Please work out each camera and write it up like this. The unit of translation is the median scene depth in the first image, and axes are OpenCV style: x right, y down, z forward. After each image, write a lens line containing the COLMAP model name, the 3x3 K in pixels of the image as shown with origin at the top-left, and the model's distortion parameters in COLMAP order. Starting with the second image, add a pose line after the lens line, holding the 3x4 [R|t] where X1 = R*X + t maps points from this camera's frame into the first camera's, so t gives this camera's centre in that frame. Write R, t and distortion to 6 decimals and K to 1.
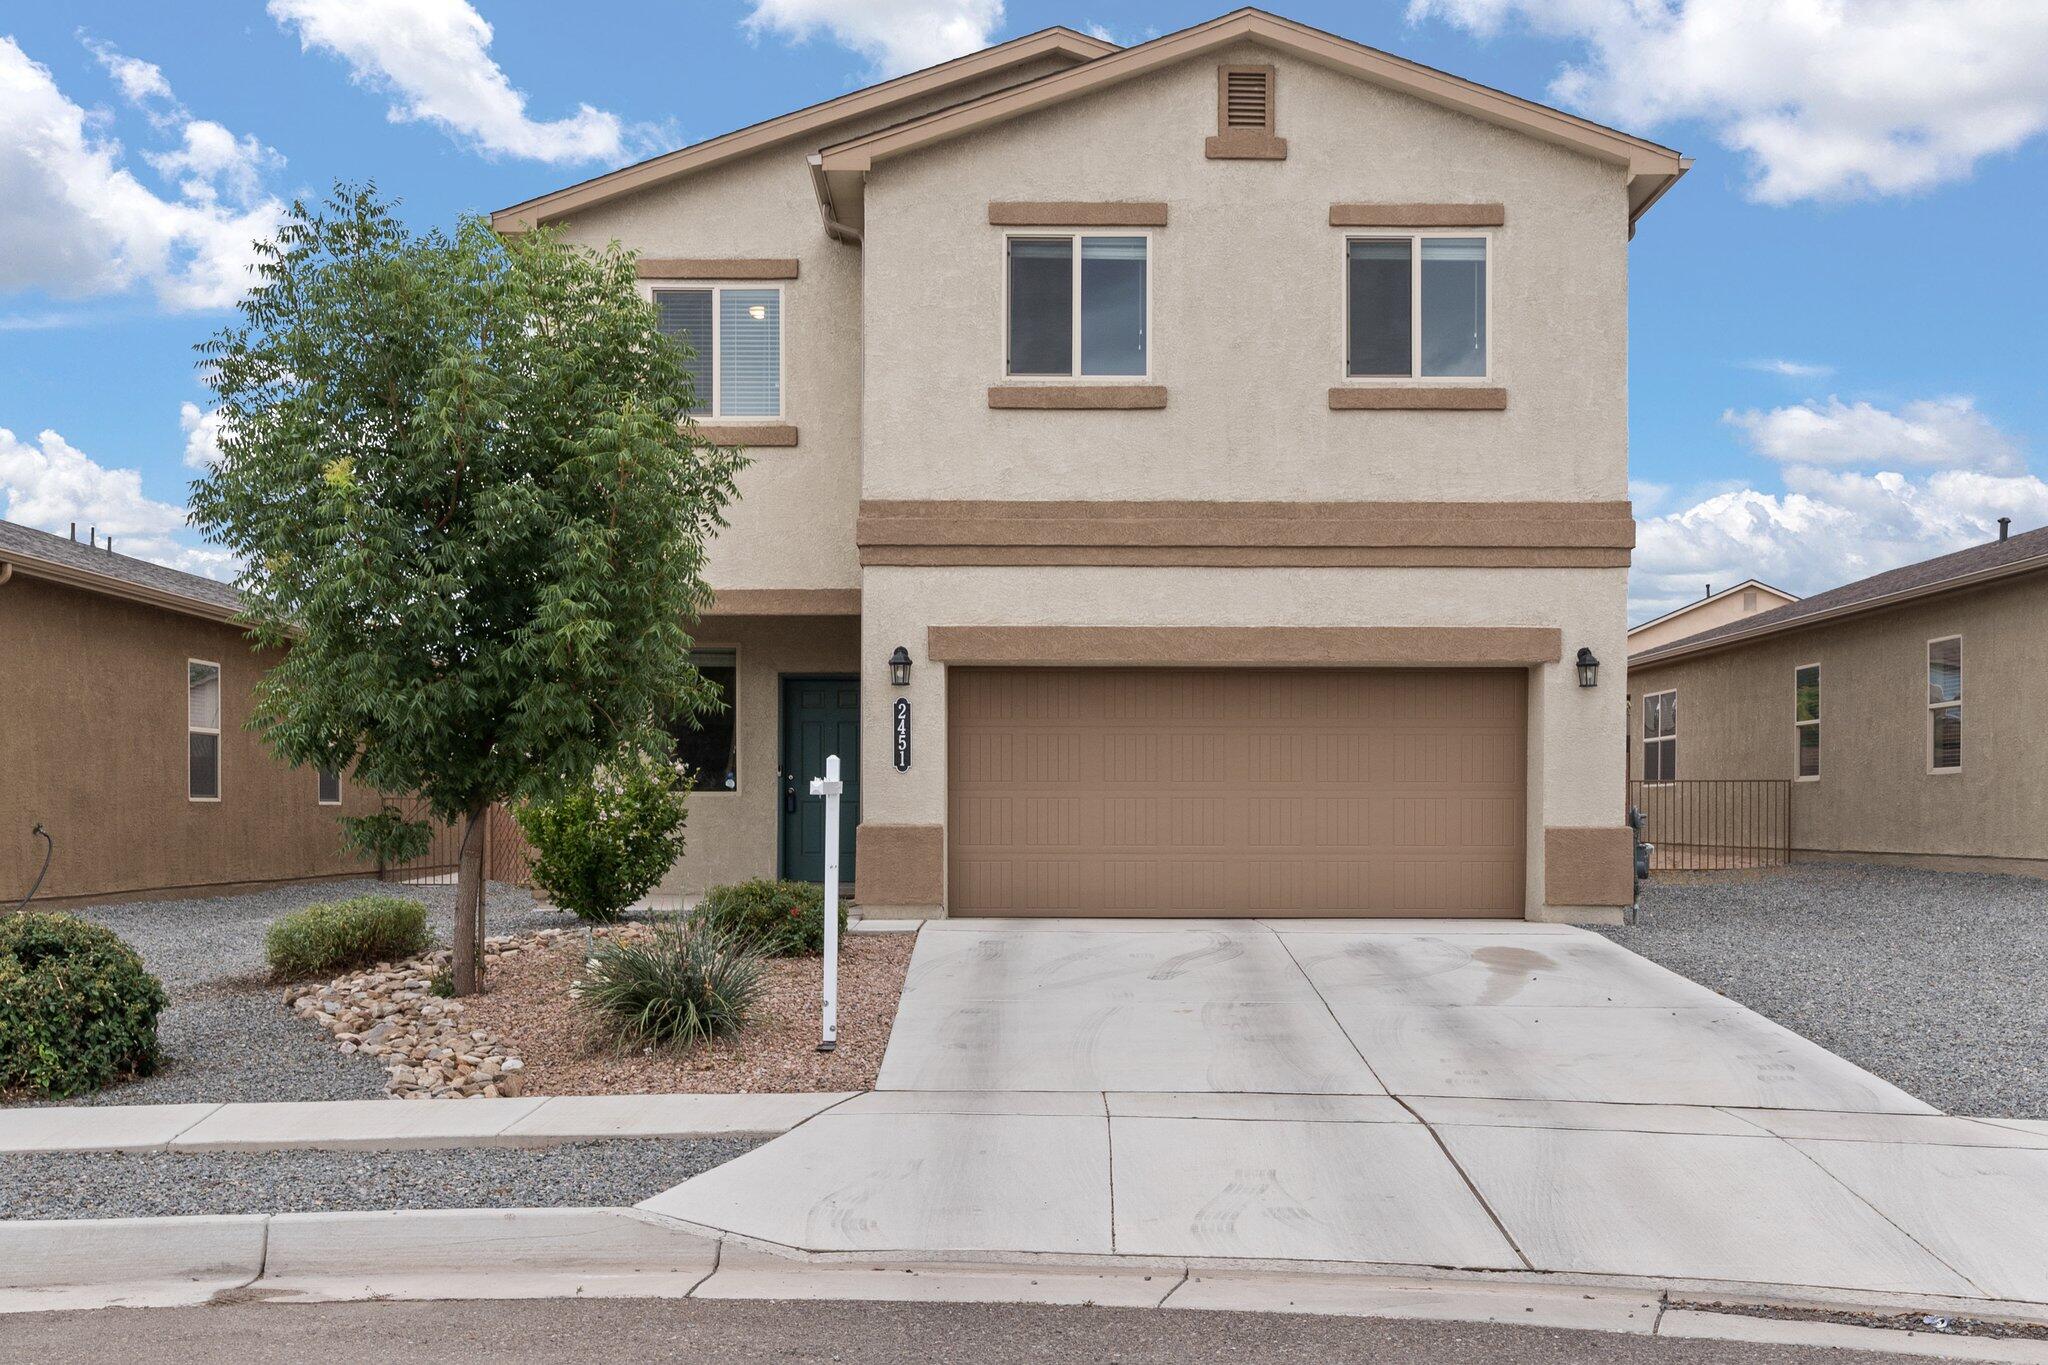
lens RADIAL K [[2138.8, 0, 1023.6], [0, 2138.8, 694.0], [0, 0, 1]] dist [-0.002804, -0.004623]
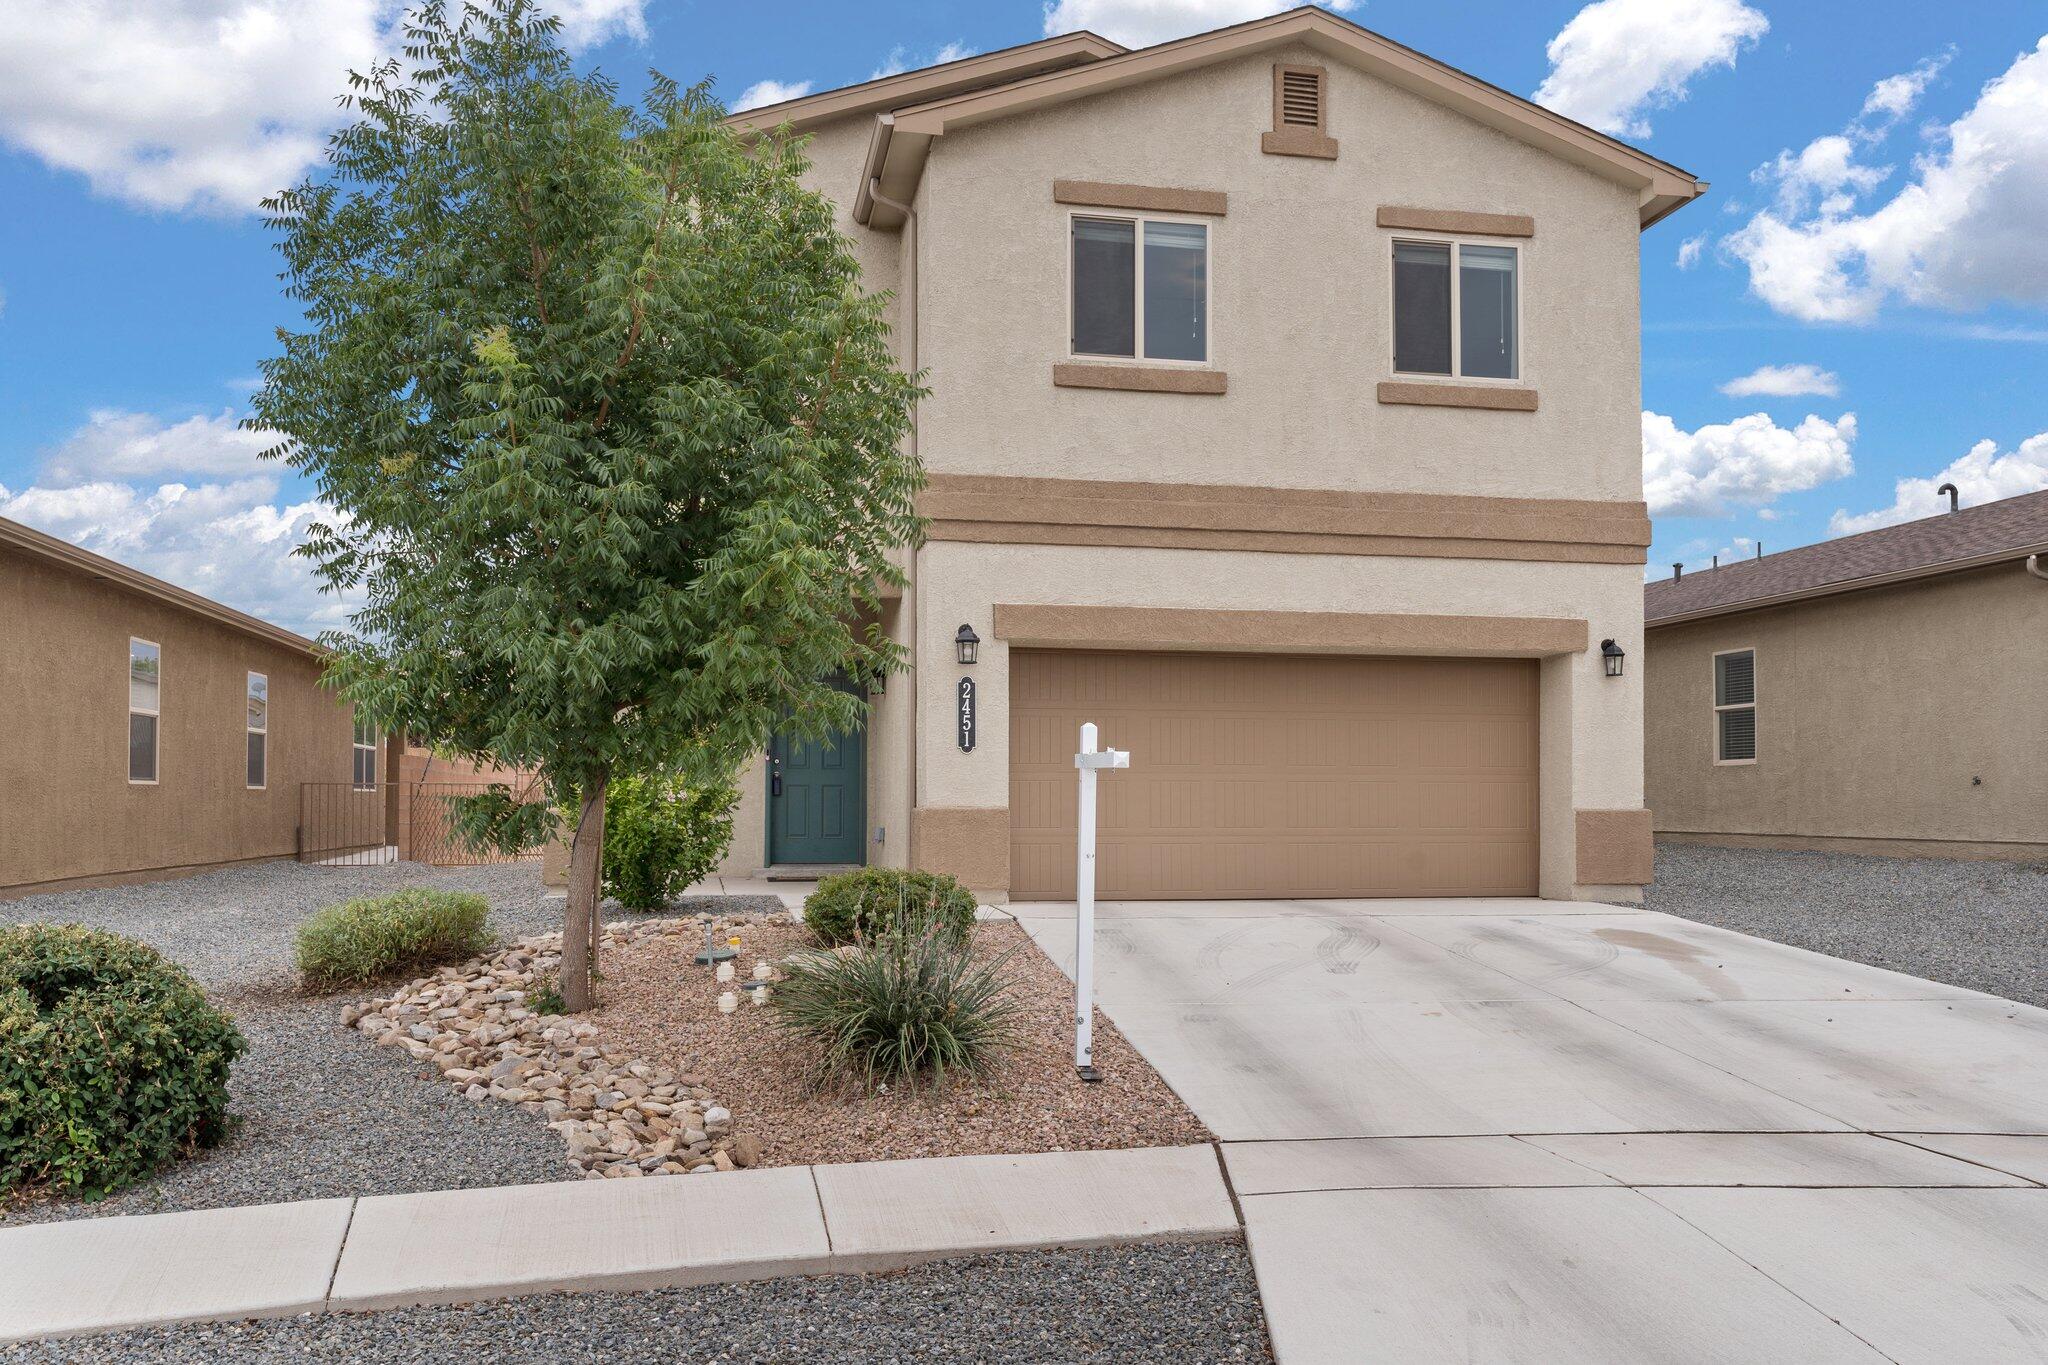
lens RADIAL K [[1596.8, 0, 1024.0], [0, 1596.8, 682.5], [0, 0, 1]] dist [0.000602, -0.001273]
pose [[0.982689, 0.014421, 0.184698, -0.164859], [-0.010980, 0.999747, -0.019642, 0.018311], [-0.184935, 0.017274, 0.982599, 0.279770]]
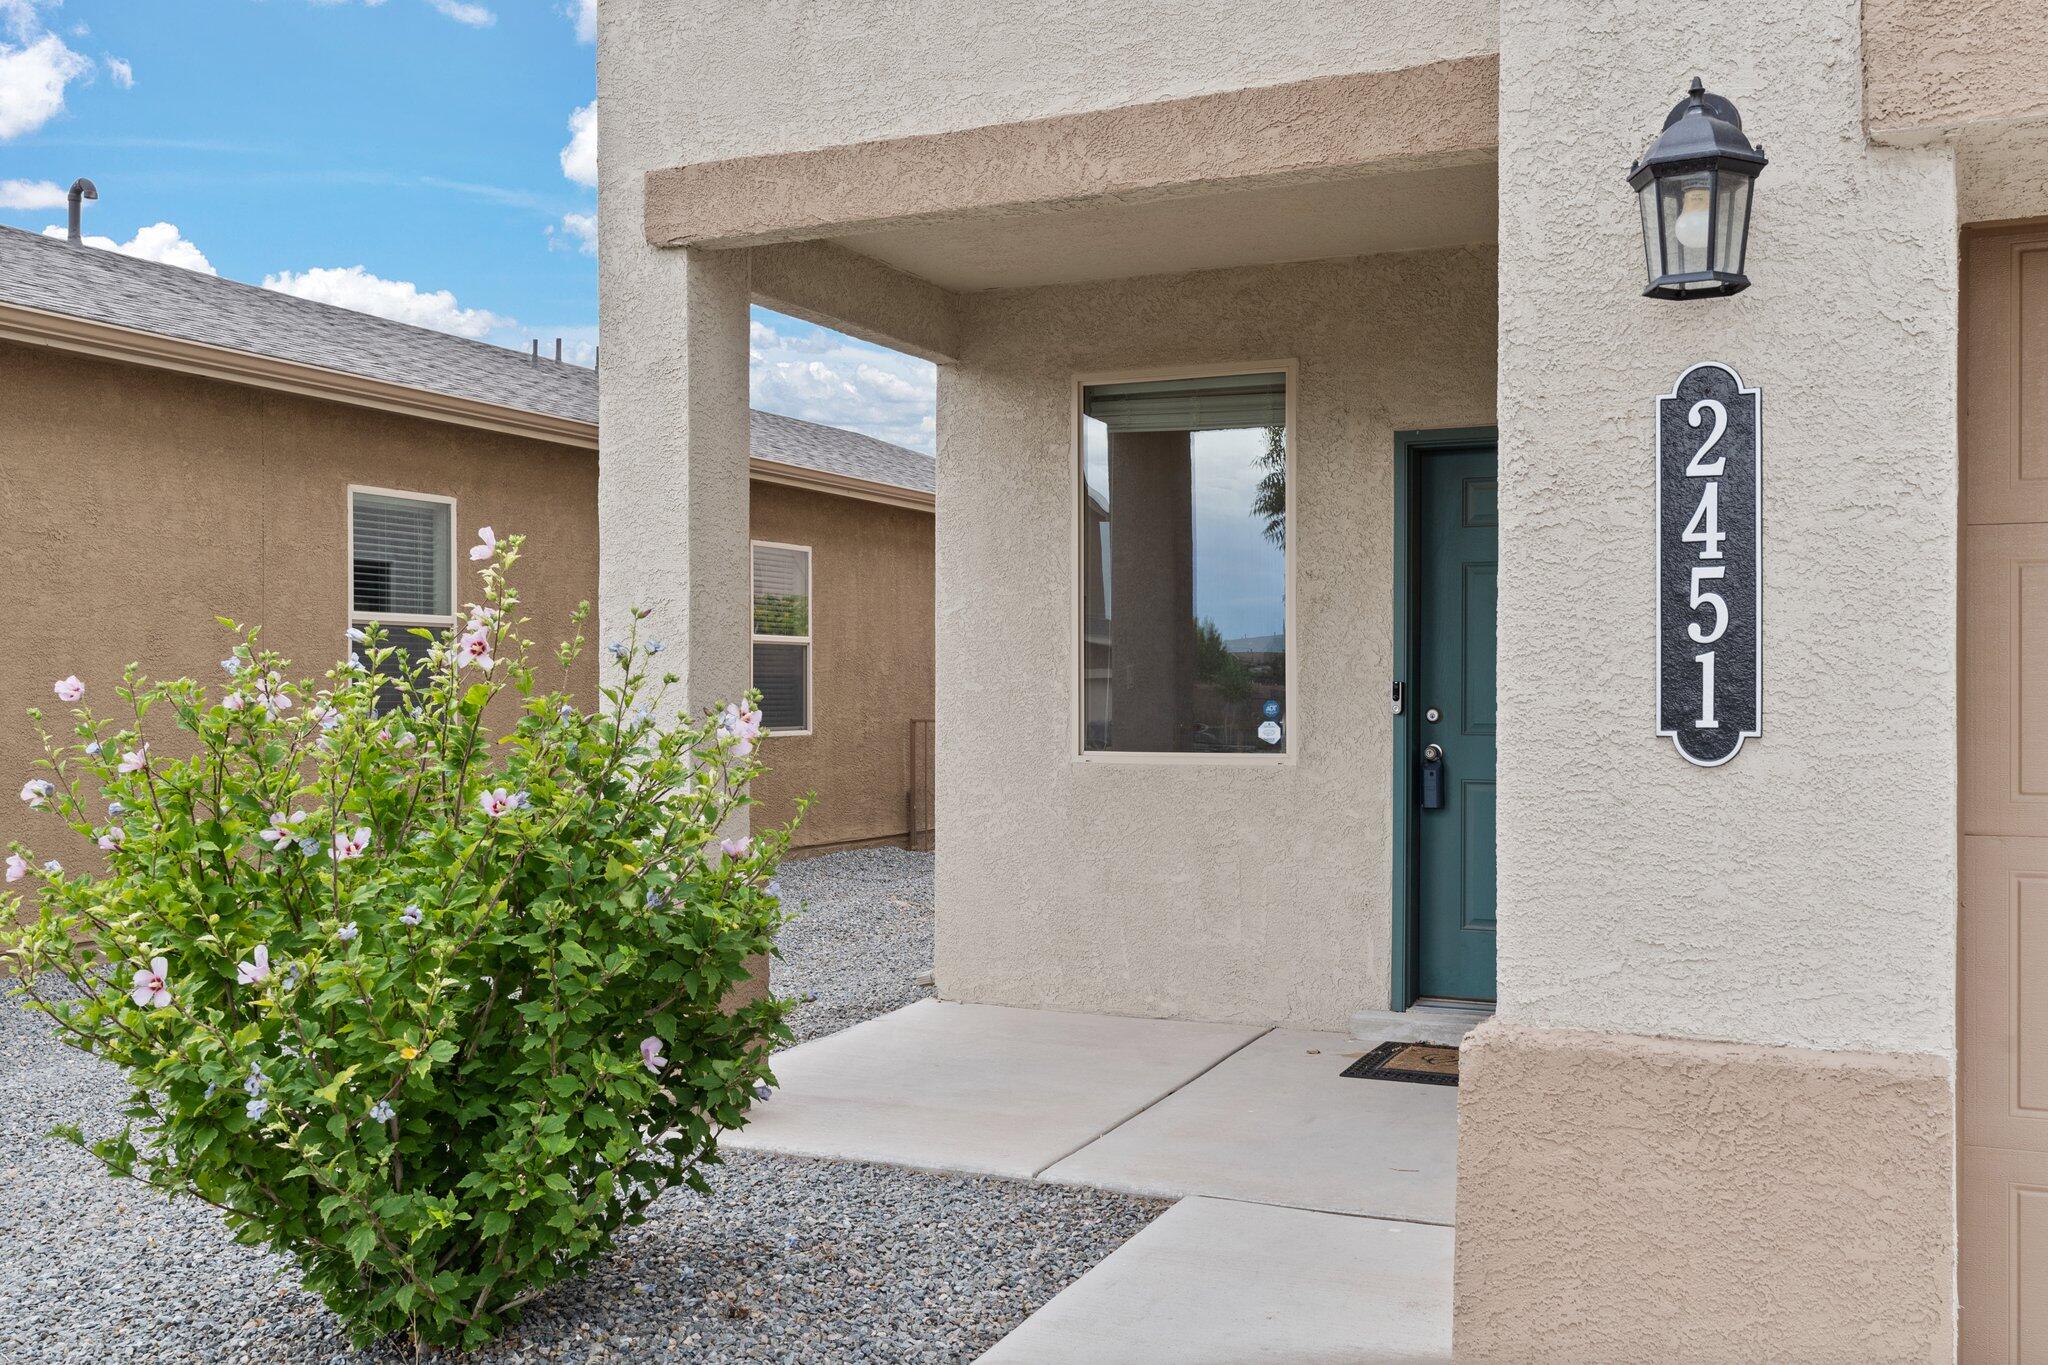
lens RADIAL K [[1947.9, 0, 1023.6], [0, 1947.9, 712.0], [0, 0, 1]] dist [0.005014, 0.004136]
pose [[0.908504, 0.005281, -0.417842, -0.039621], [0.021529, 0.998001, 0.059424, 0.020491], [0.417321, -0.062982, 0.906574, 0.815878]]
